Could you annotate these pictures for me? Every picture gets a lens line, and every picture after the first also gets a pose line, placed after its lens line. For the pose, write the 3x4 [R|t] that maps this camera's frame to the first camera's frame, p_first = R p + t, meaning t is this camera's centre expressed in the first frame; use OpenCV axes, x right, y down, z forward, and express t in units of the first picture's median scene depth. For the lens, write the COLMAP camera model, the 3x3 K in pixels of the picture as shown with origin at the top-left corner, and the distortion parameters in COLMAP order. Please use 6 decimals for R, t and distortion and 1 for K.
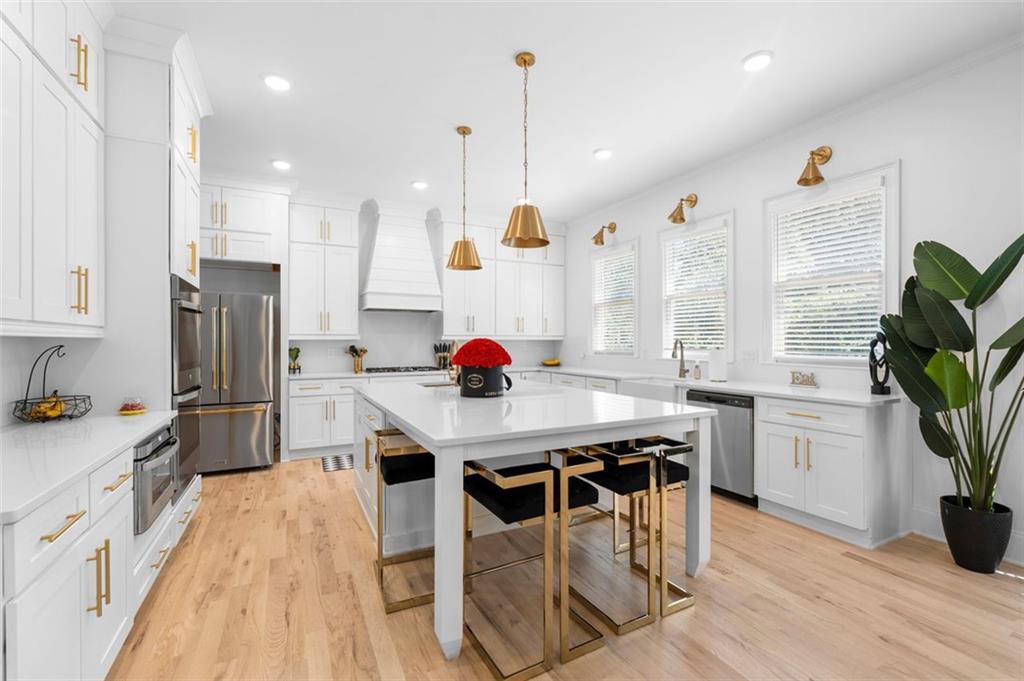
lens RADIAL K [[444.9, 0, 509.1], [0, 444.9, 337.7], [0, 0, 1]] dist [-0.000846, -0.000062]
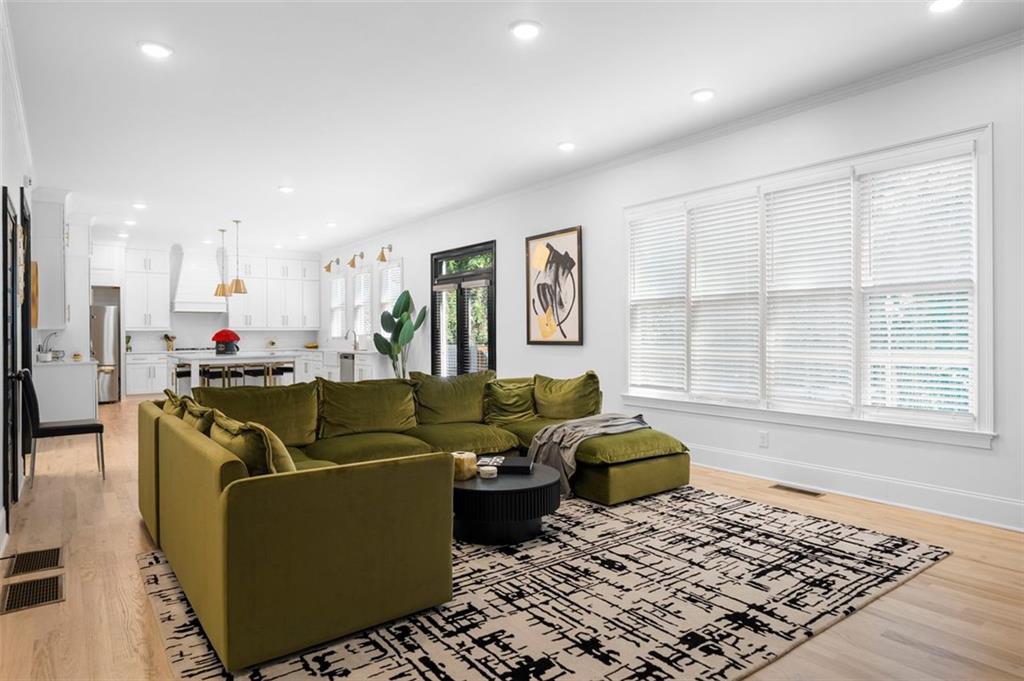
lens RADIAL K [[606.7, 0, 511.7], [0, 606.7, 330.0], [0, 0, 1]] dist [-0.000183, -0.000038]
pose [[0.984668, -0.004557, 0.174378, 0.510892], [0.003628, 0.999977, 0.005647, -0.005780], [-0.174400, -0.004928, 0.984663, -1.418950]]
